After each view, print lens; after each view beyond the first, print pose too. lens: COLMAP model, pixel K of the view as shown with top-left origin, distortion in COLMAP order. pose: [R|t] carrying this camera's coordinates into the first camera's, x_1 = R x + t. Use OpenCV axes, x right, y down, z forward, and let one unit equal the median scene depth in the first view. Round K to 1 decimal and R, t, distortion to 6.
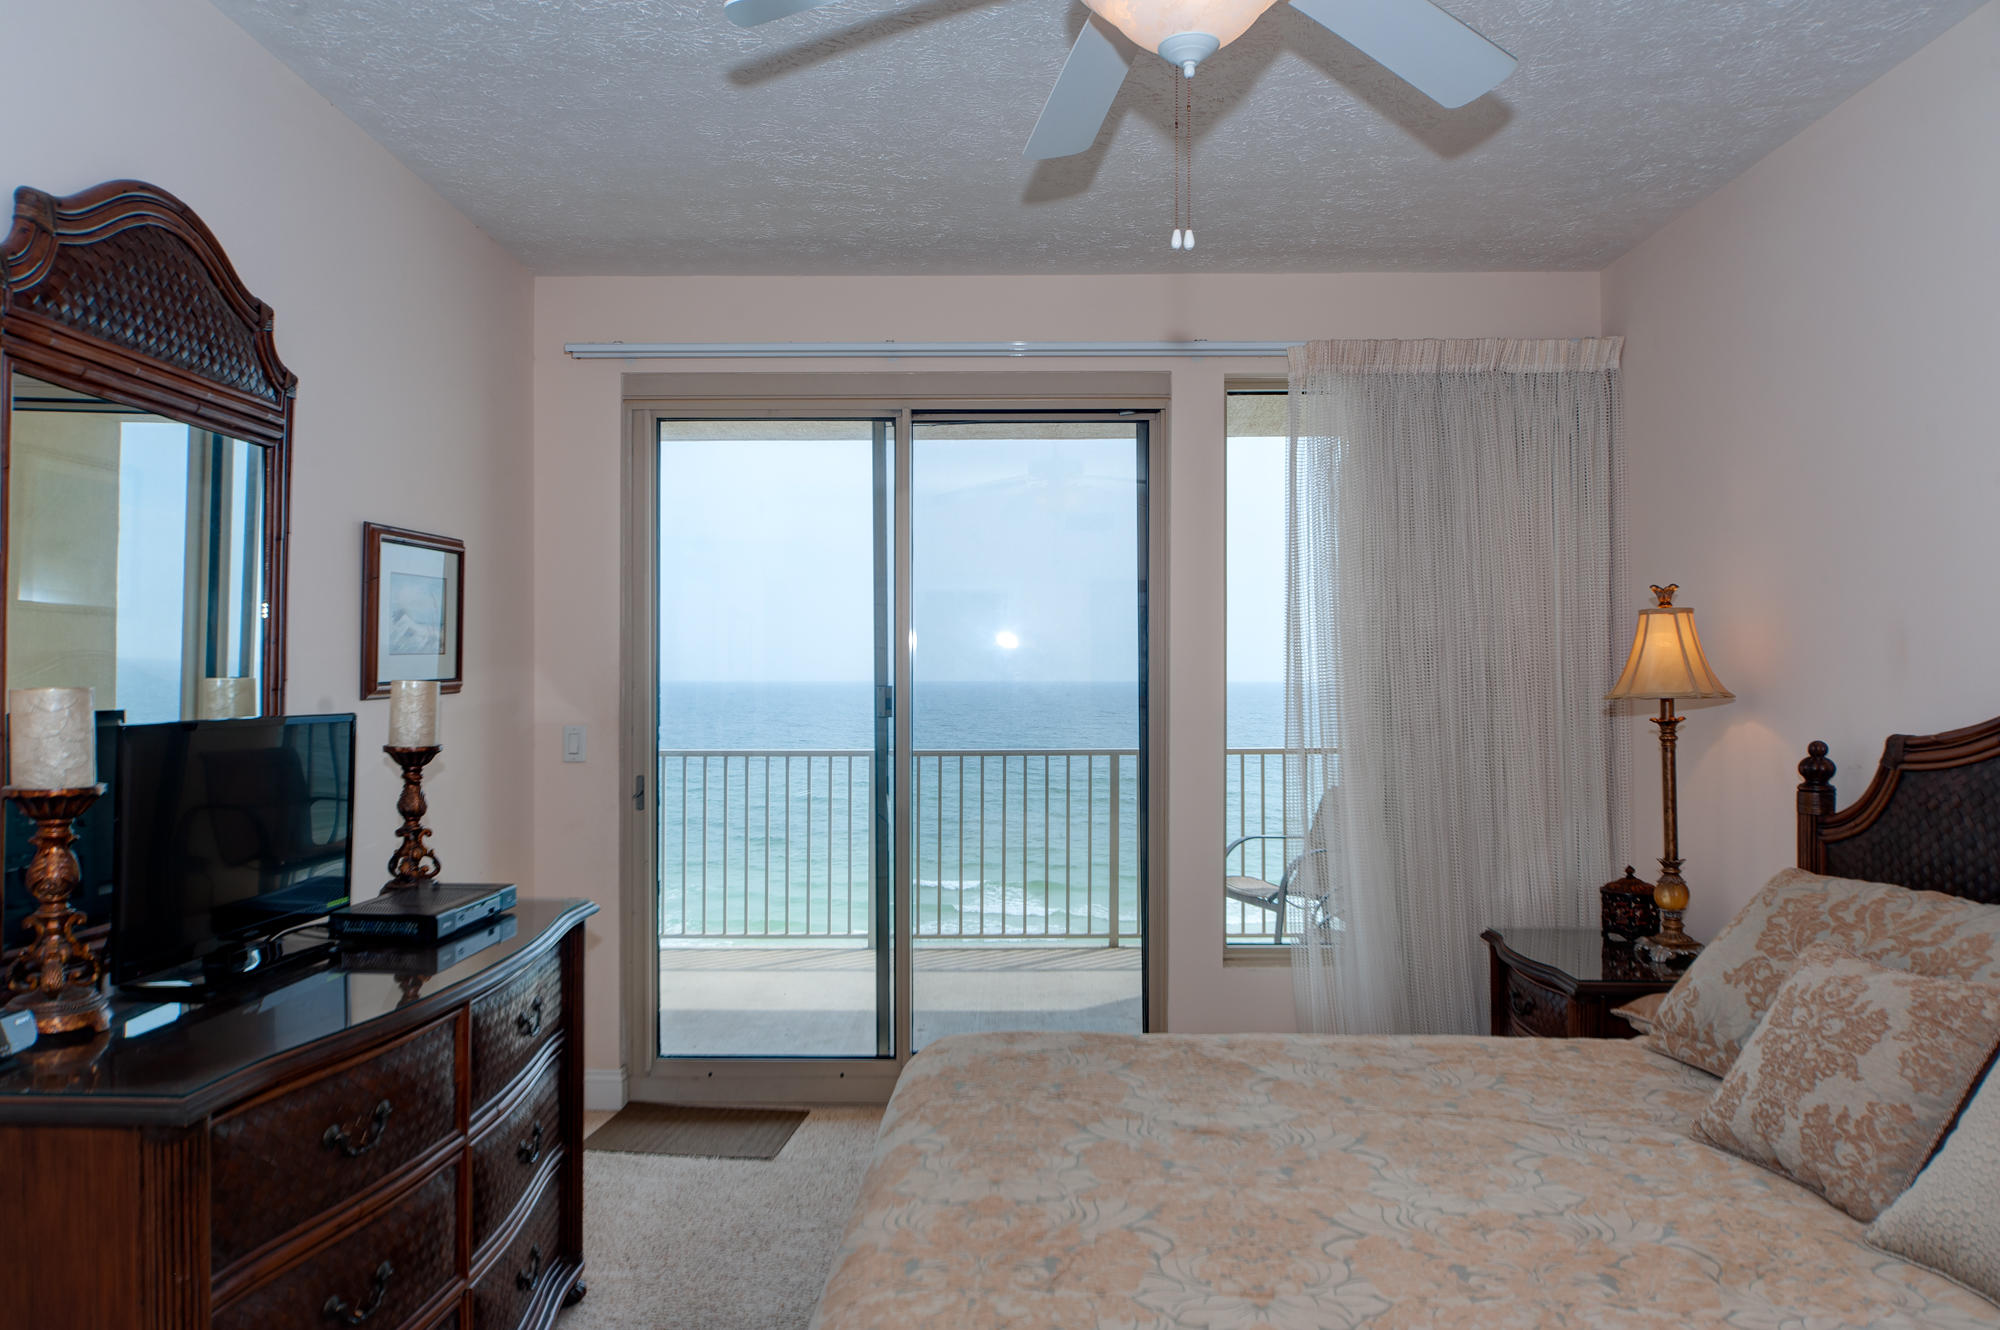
lens RADIAL K [[1287.7, 0, 1000.0], [0, 1287.7, 665.0], [0, 0, 1]] dist [0.000054, 0.001432]
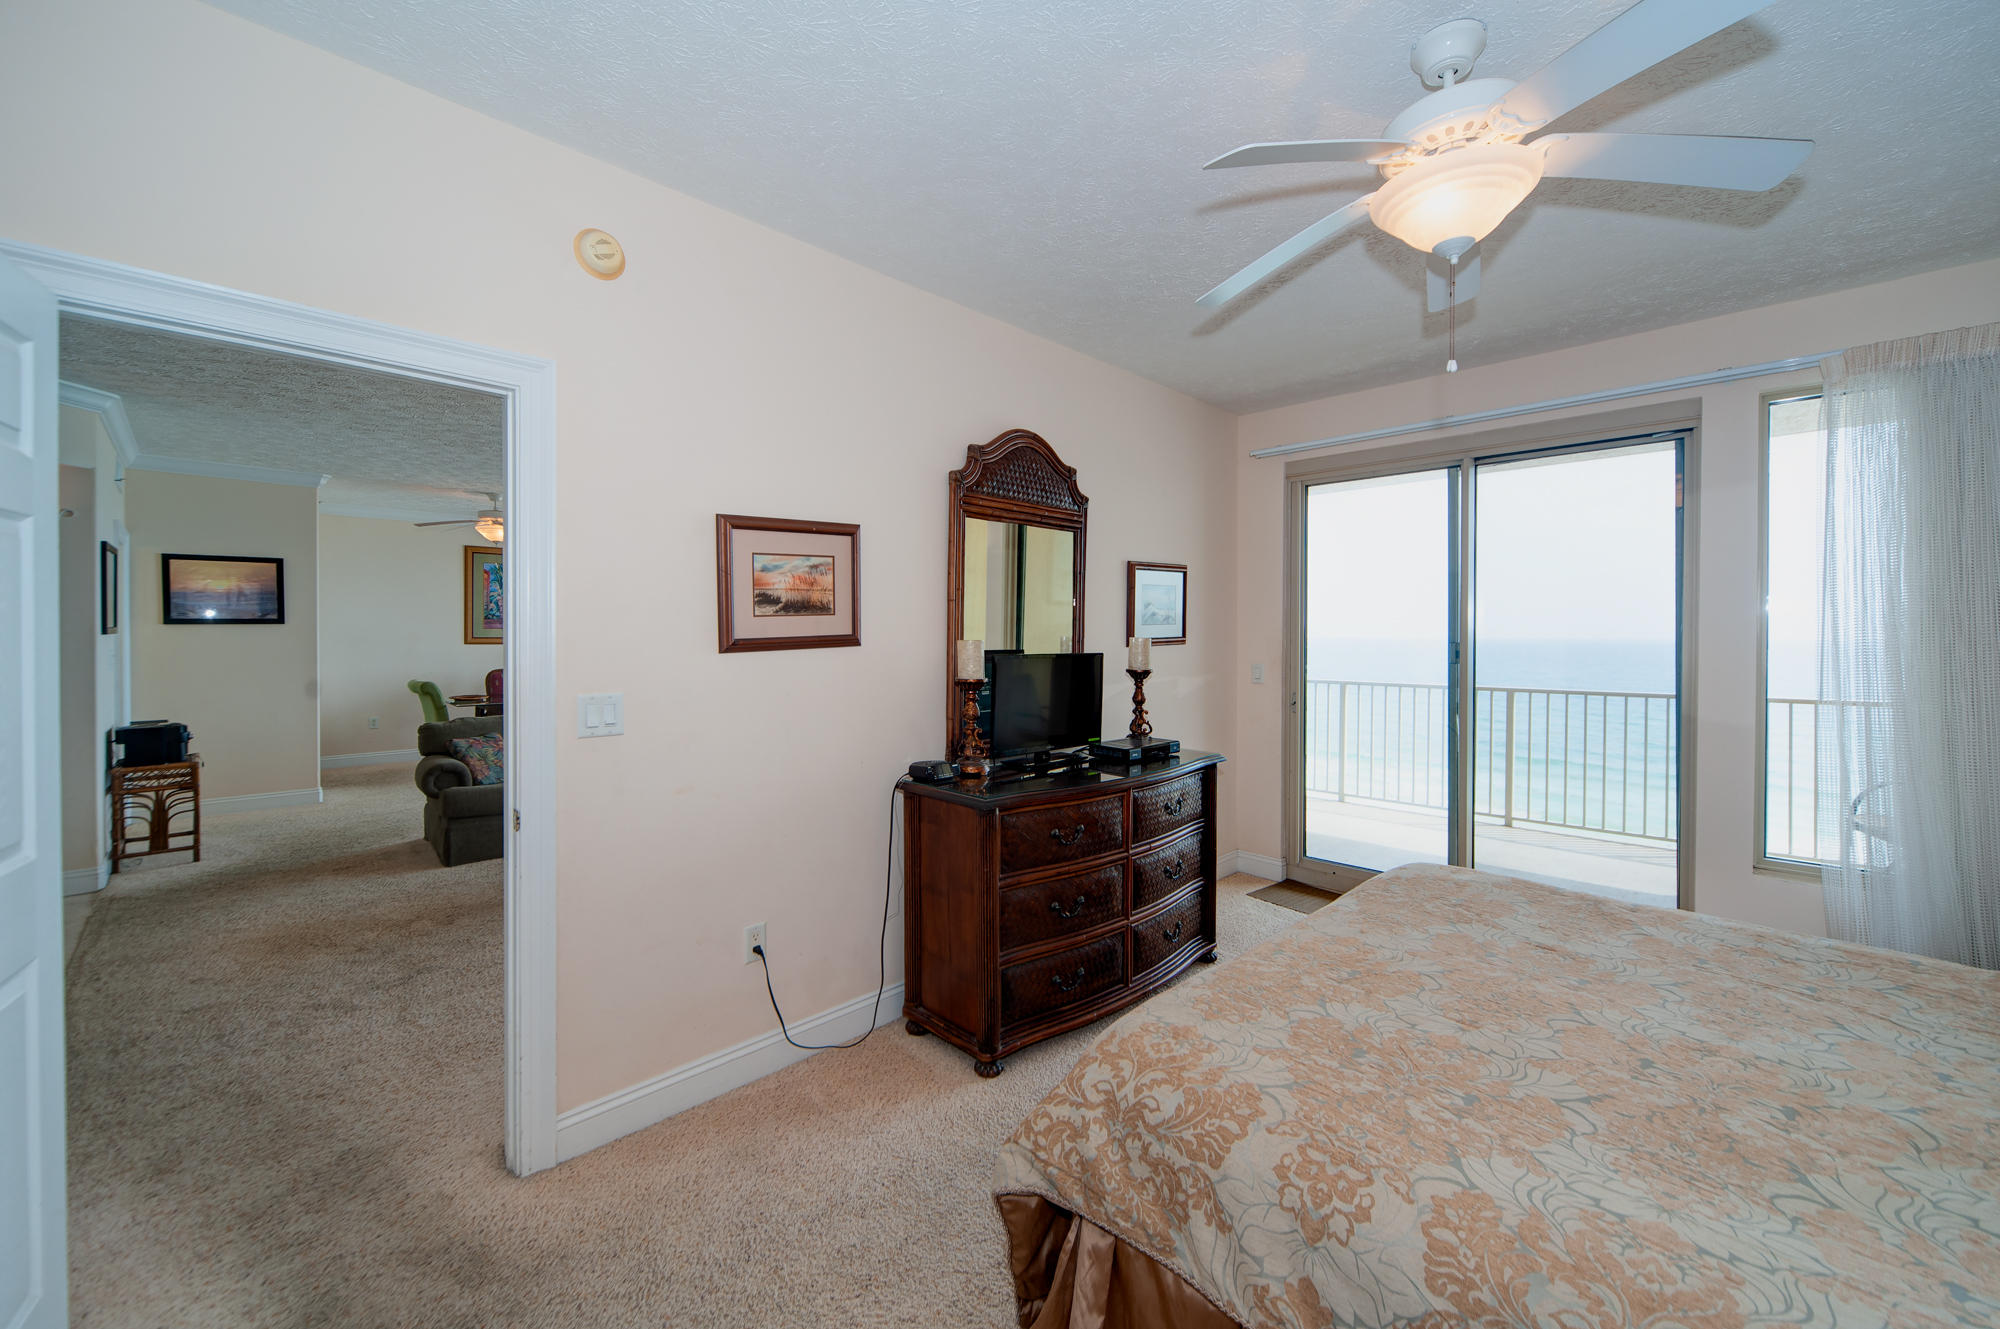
lens RADIAL K [[801.4, 0, 1005.4], [0, 801.4, 633.2], [0, 0, 1]] dist [-0.000350, -0.000262]
pose [[0.718456, 0.001662, -0.695571, 0.309687], [0.003600, 0.999975, 0.006107, -0.004352], [0.695563, -0.006892, 0.718432, -0.074613]]
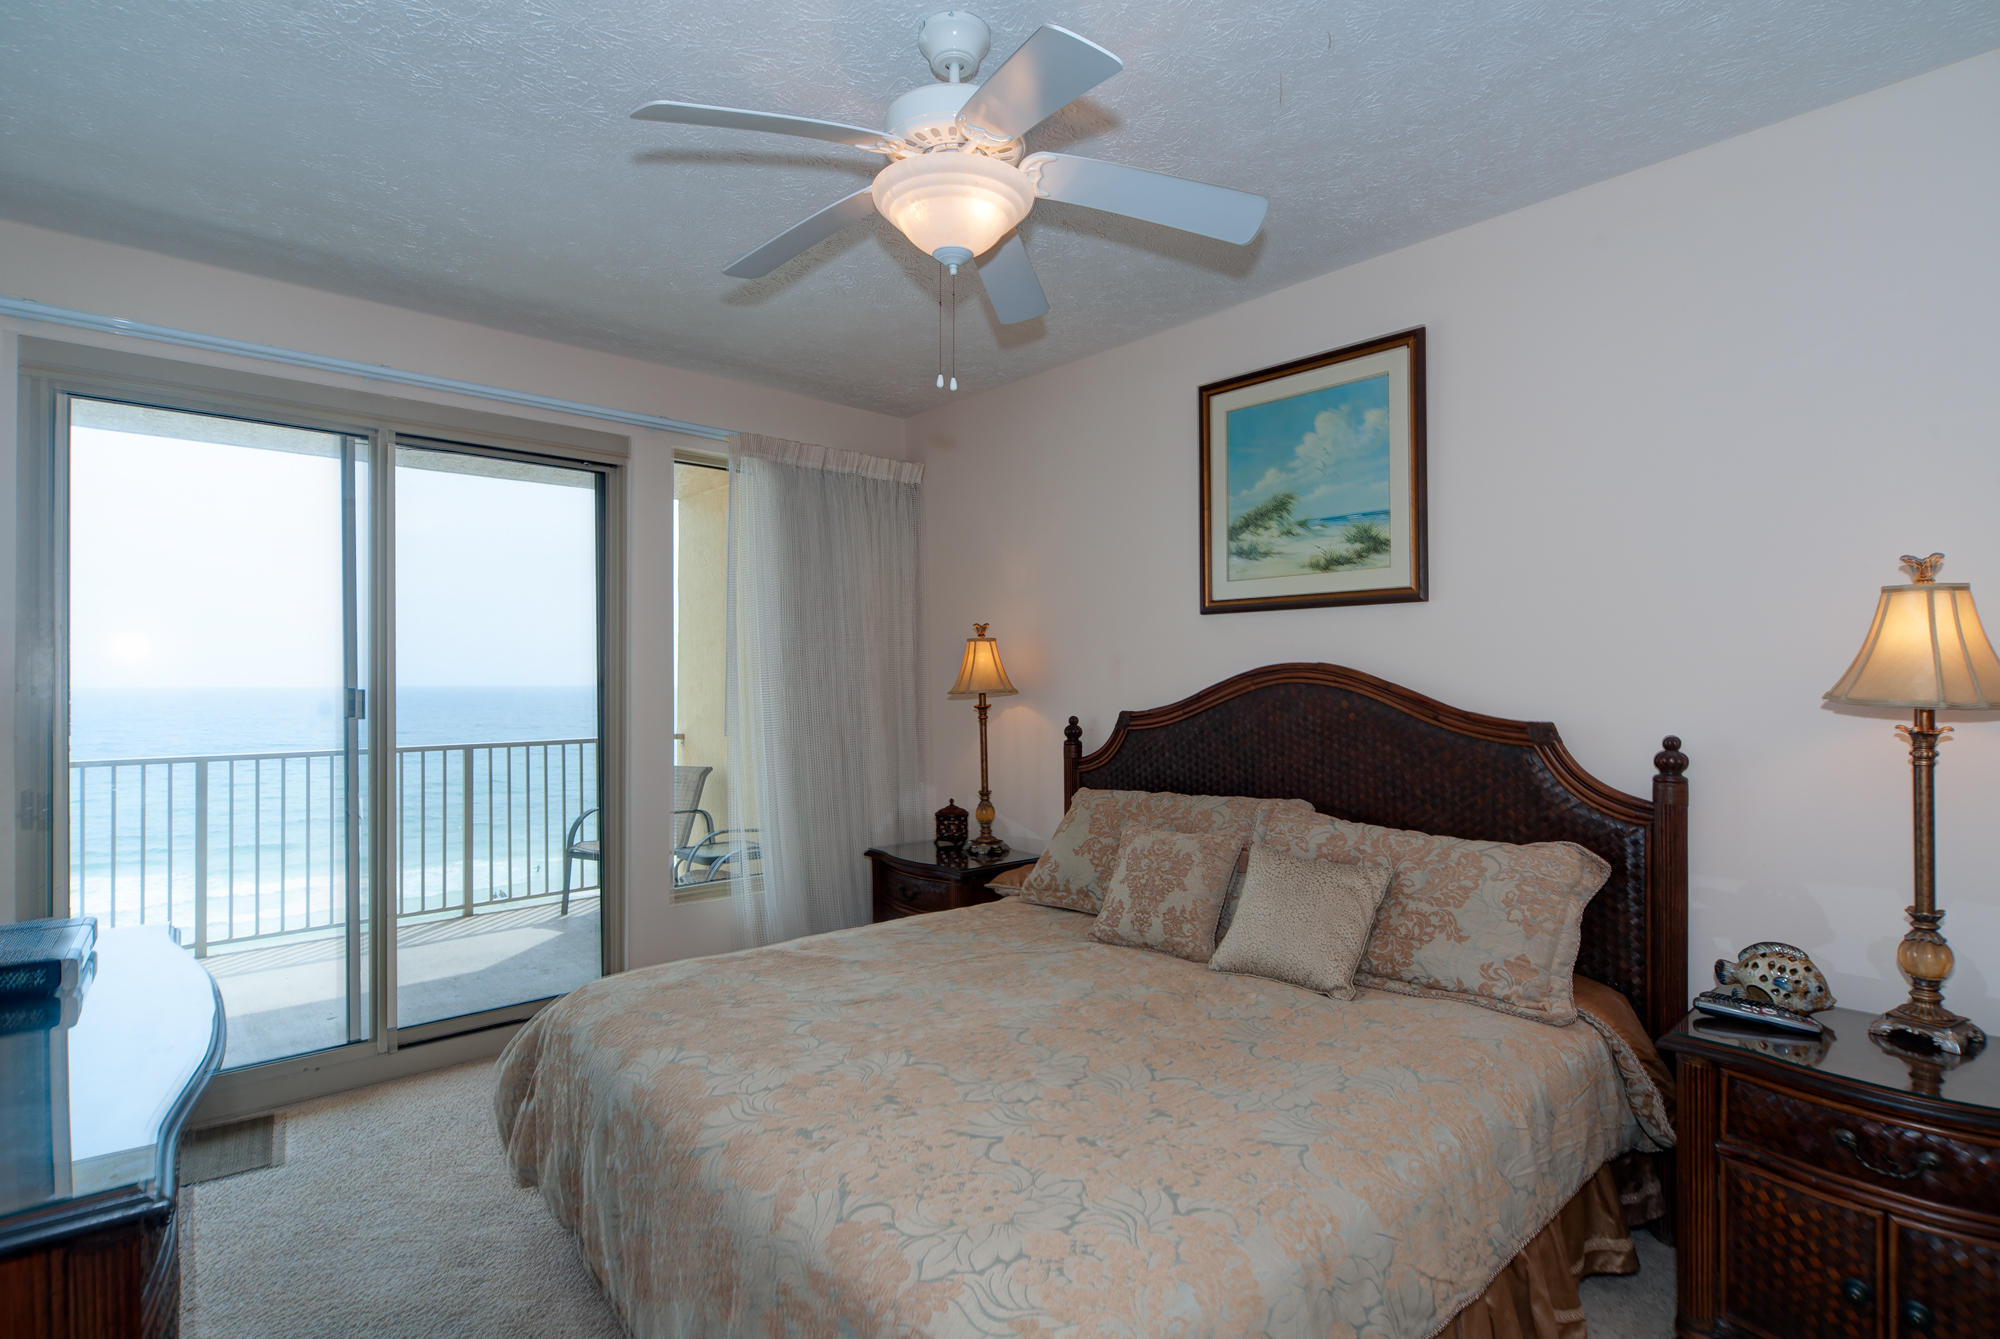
lens RADIAL K [[974.3, 0, 1000.0], [0, 974.3, 669.5], [0, 0, 1]] dist [-0.002539, -0.000778]
pose [[0.734180, 0.006757, 0.678921, -0.403084], [-0.004783, 0.999977, -0.004780, 0.002179], [-0.678938, 0.000262, 0.734196, 0.098553]]
